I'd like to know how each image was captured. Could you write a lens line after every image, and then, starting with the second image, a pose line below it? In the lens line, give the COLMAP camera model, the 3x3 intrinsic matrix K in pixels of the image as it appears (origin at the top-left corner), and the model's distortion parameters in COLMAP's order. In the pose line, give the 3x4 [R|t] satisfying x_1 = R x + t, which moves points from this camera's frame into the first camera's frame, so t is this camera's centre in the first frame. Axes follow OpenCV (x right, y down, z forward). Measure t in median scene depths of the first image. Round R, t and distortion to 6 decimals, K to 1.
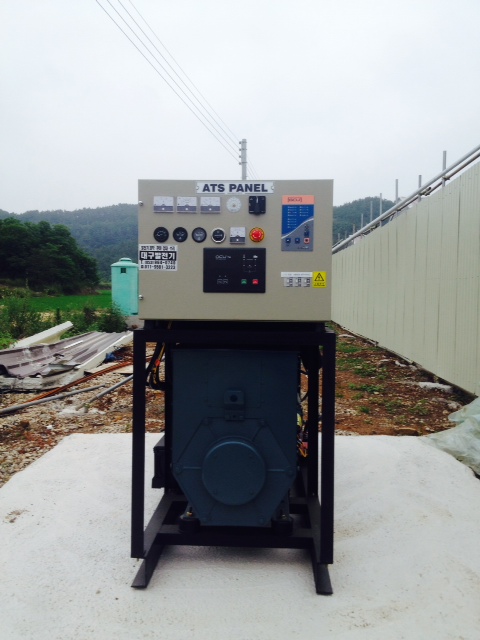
lens RADIAL K [[606.3, 0, 241.7], [0, 606.3, 317.7], [0, 0, 1]] dist [0.121351, -0.271945]
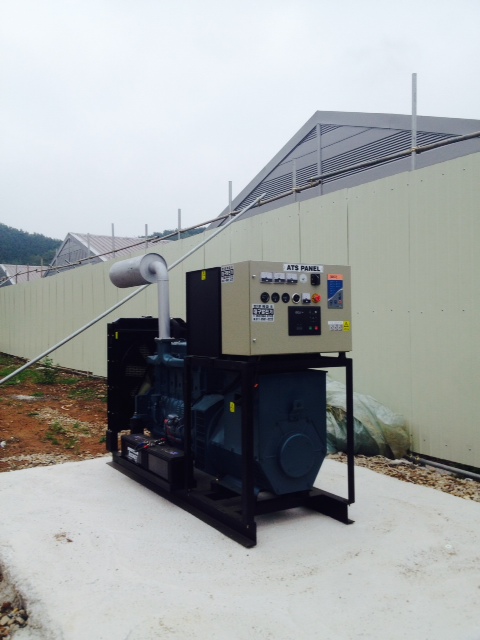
lens RADIAL K [[606.3, 0, 241.7], [0, 606.3, 317.7], [0, 0, 1]] dist [0.121351, -0.271945]
pose [[0.826658, -0.011430, 0.562588, -1.014584], [0.038758, 0.998576, -0.036663, -0.035594], [-0.561368, 0.052113, 0.825924, -0.187090]]
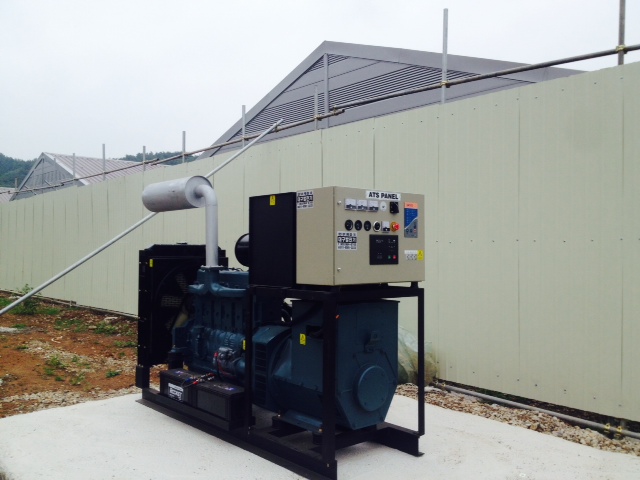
lens RADIAL K [[601.8, 0, 324.5], [0, 601.8, 243.3], [0, 0, 1]] dist [0.118767, -0.240443]
pose [[0.716858, 0.001455, 0.697218, -1.158400], [0.031912, 0.998881, -0.034895, -0.046526], [-0.696488, 0.047265, 0.716010, 0.034115]]
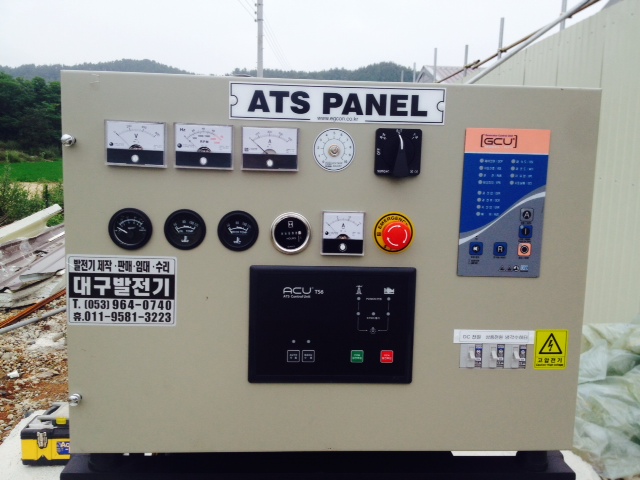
lens RADIAL K [[606.3, 0, 318.8], [0, 606.3, 242.7], [0, 0, 1]] dist [0.121351, -0.271945]
pose [[0.994375, 0.003444, 0.105862, -0.060391], [-0.013760, 0.995202, 0.096872, -0.165441], [-0.105021, -0.097784, 0.989651, 0.633352]]
